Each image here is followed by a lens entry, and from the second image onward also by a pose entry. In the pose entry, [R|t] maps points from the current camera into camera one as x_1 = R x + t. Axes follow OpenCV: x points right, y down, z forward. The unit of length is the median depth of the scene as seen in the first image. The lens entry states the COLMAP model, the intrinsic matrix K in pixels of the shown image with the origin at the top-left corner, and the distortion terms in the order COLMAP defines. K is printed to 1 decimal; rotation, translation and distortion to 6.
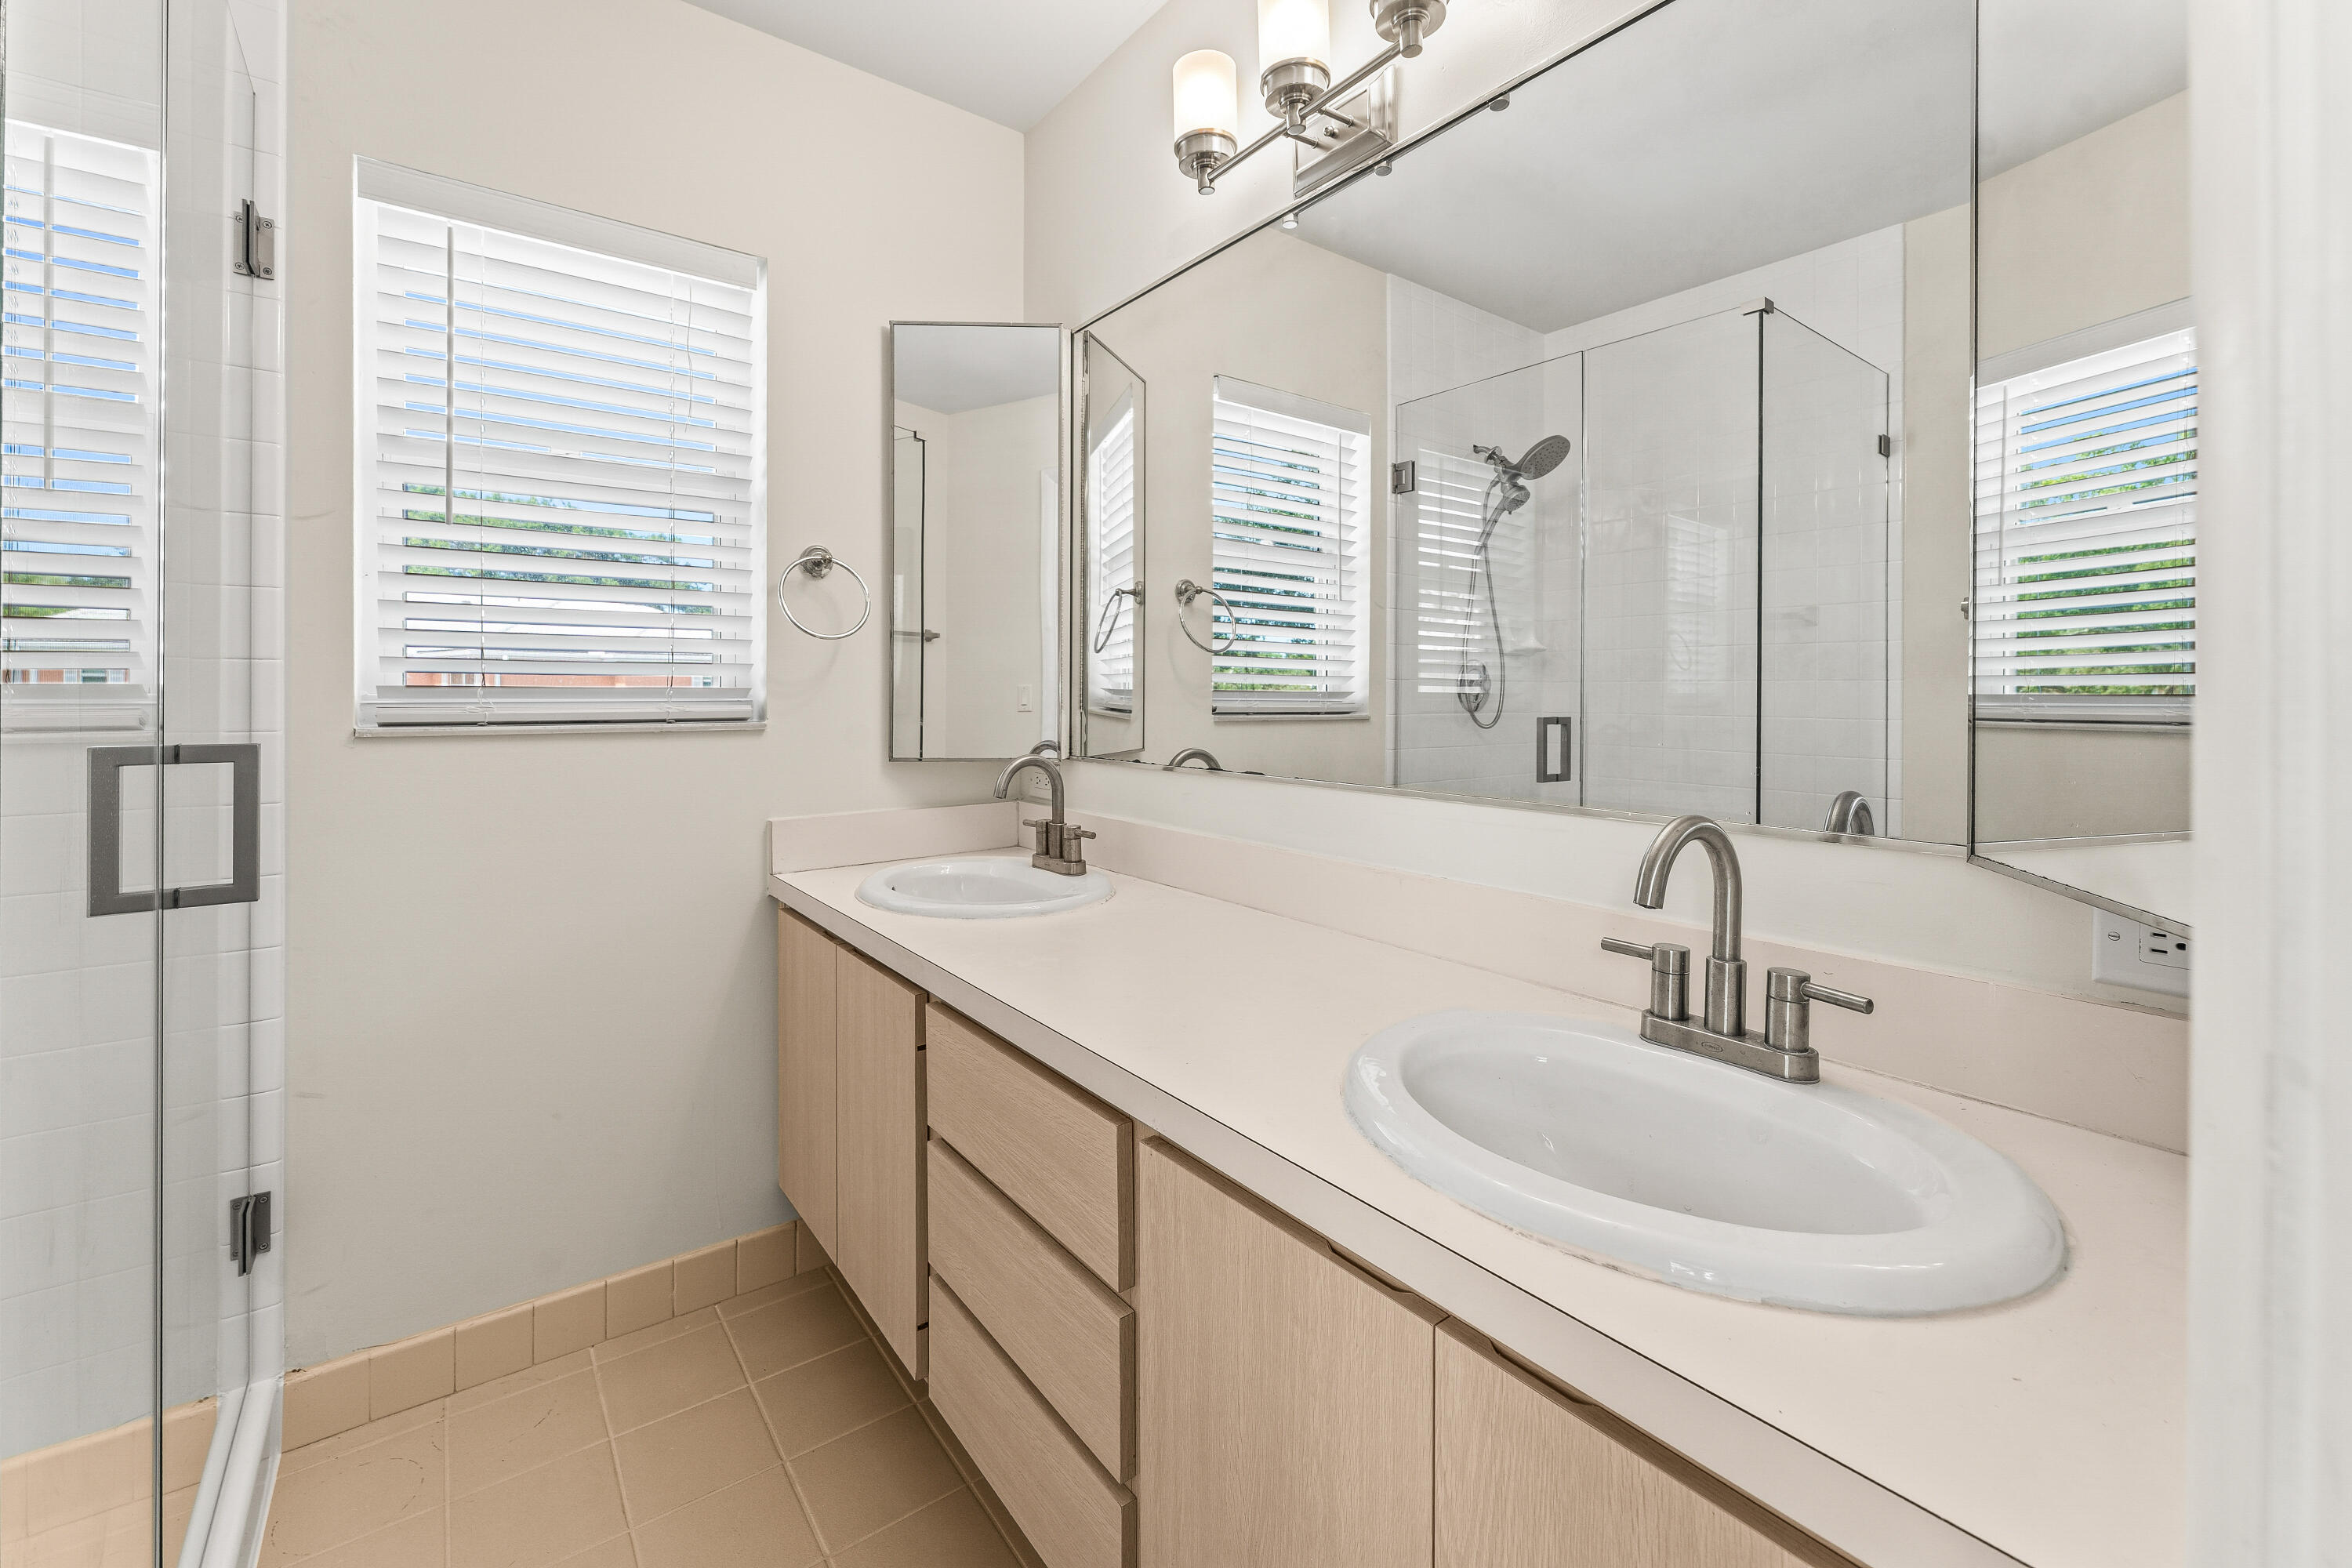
lens RADIAL K [[964.1, 0, 1168.1], [0, 964.1, 684.5], [0, 0, 1]] dist [-0.003705, -0.000589]
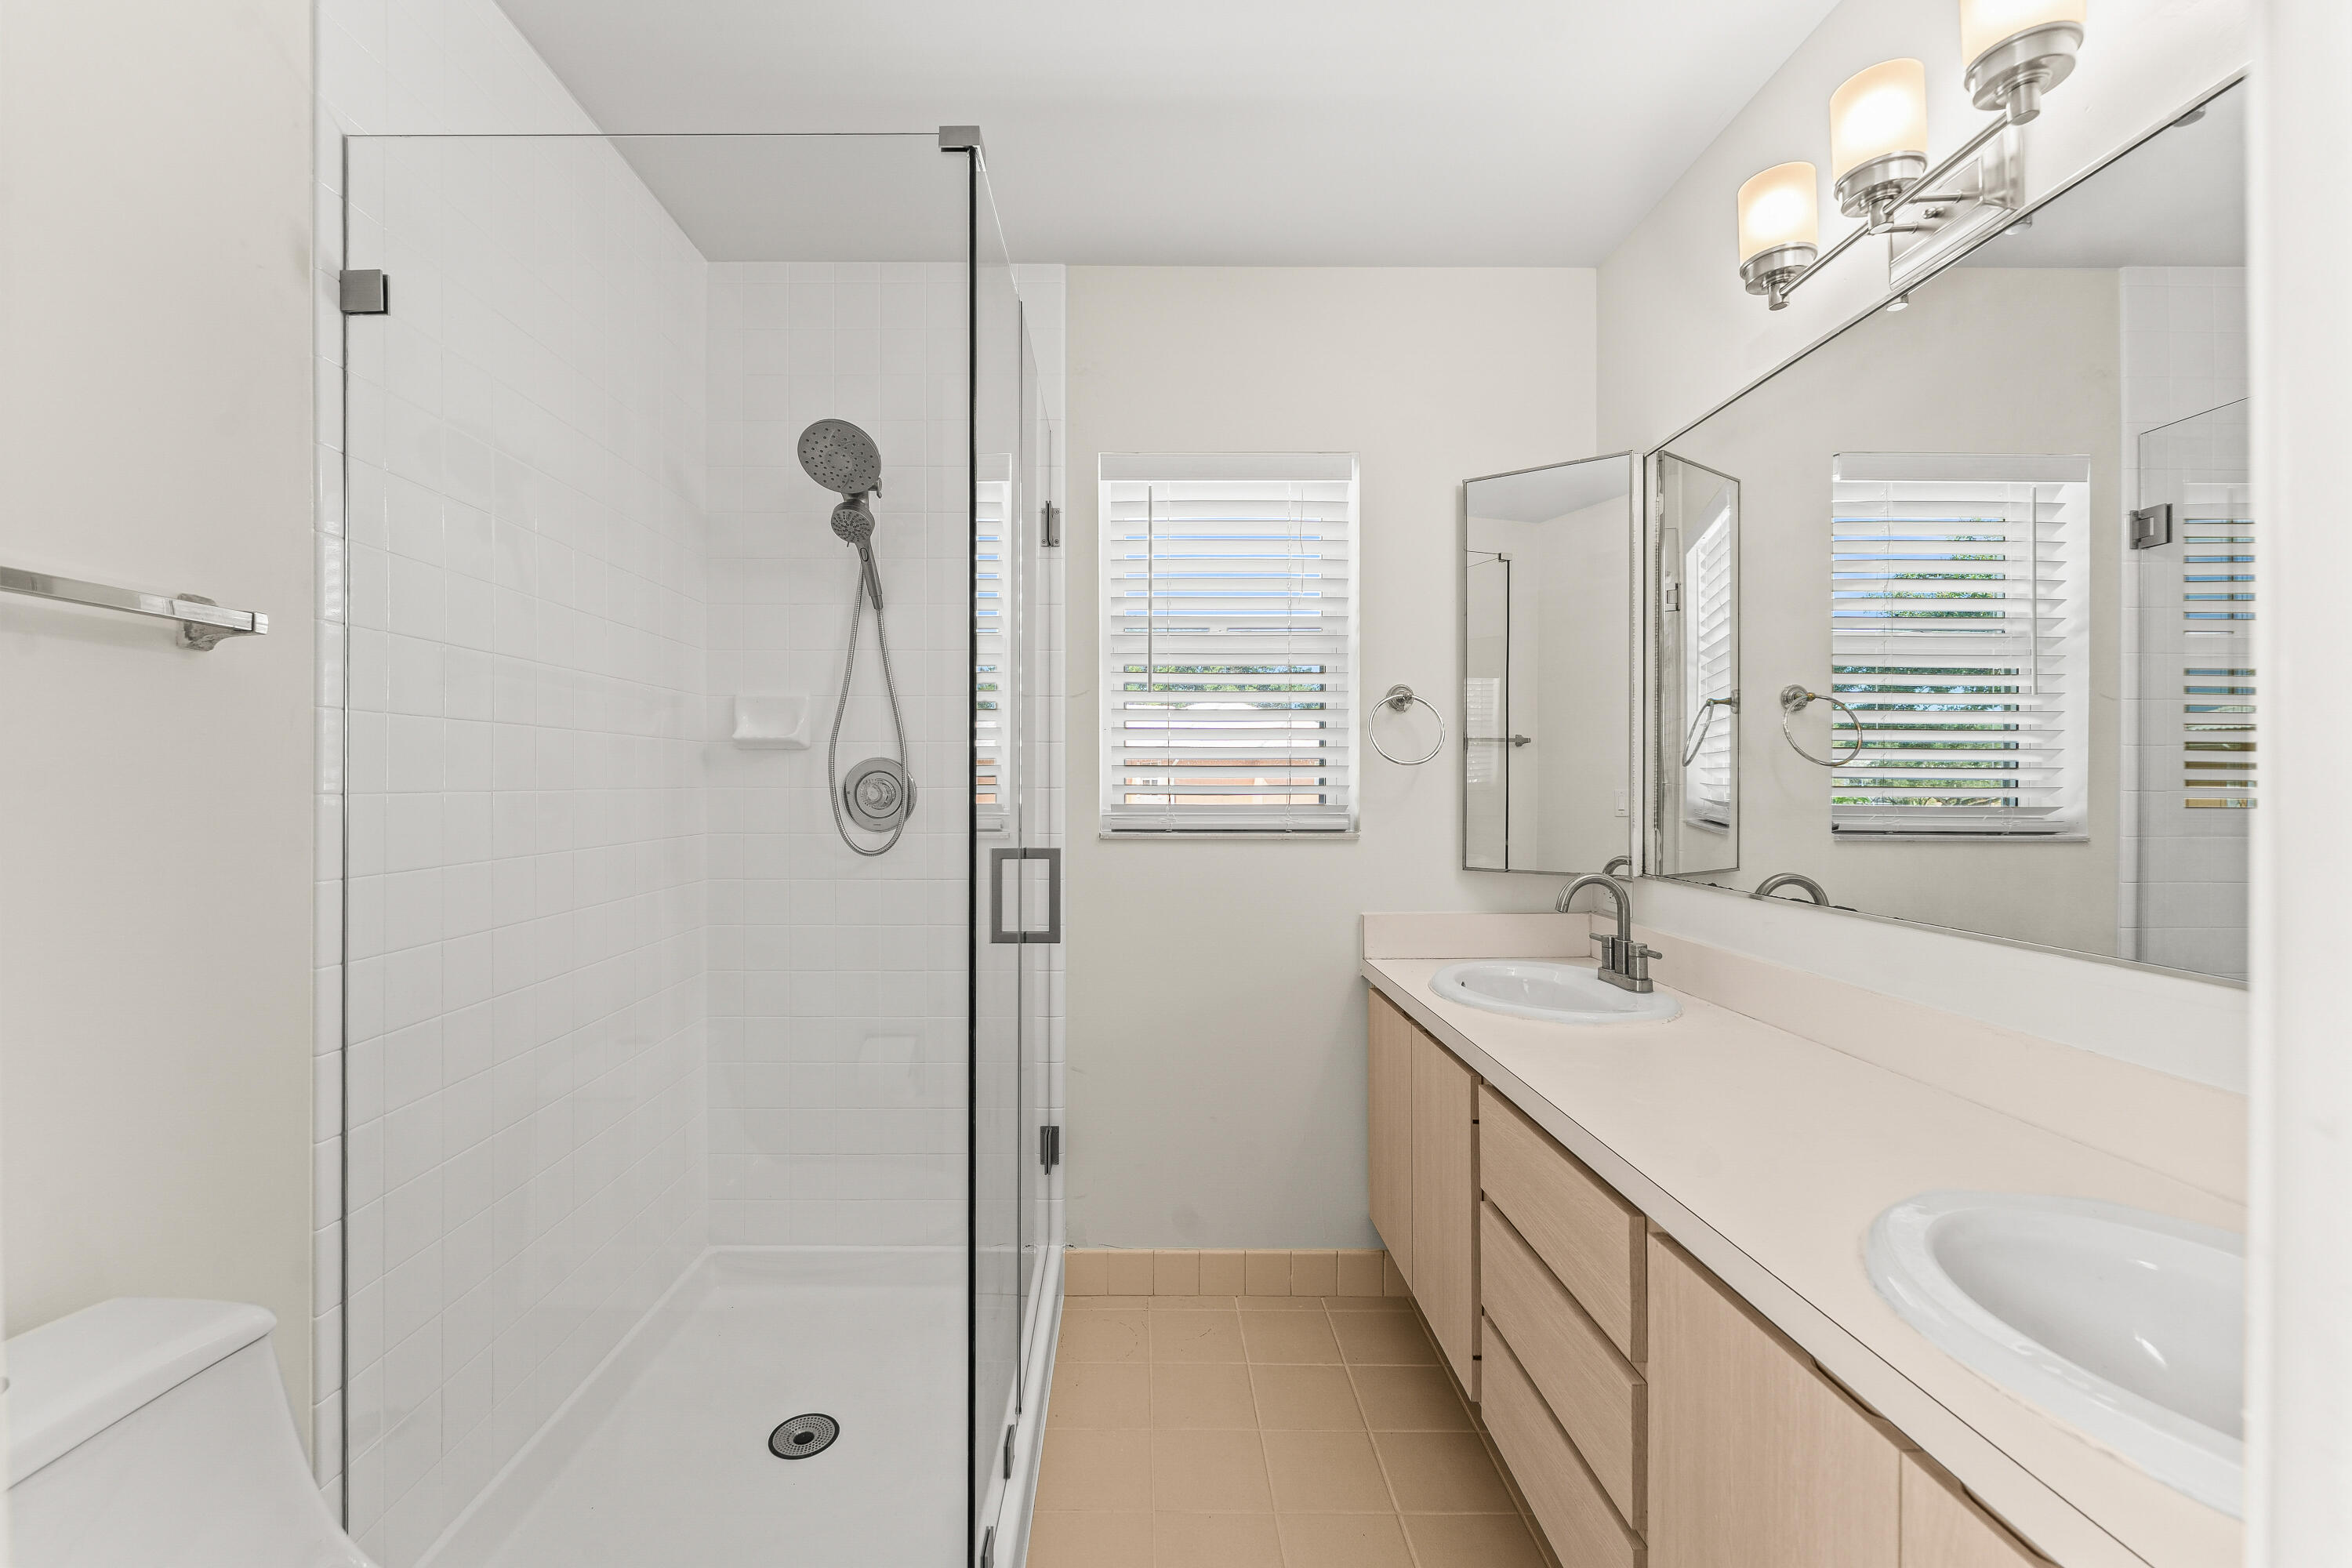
lens RADIAL K [[924.0, 0, 1160.2], [0, 924.0, 783.4], [0, 0, 1]] dist [-0.001687, 0.000024]
pose [[0.812178, -0.000169, -0.583409, 0.064096], [0.001801, 0.999996, 0.002217, -0.029195], [0.583407, -0.002851, 0.812175, -0.103112]]
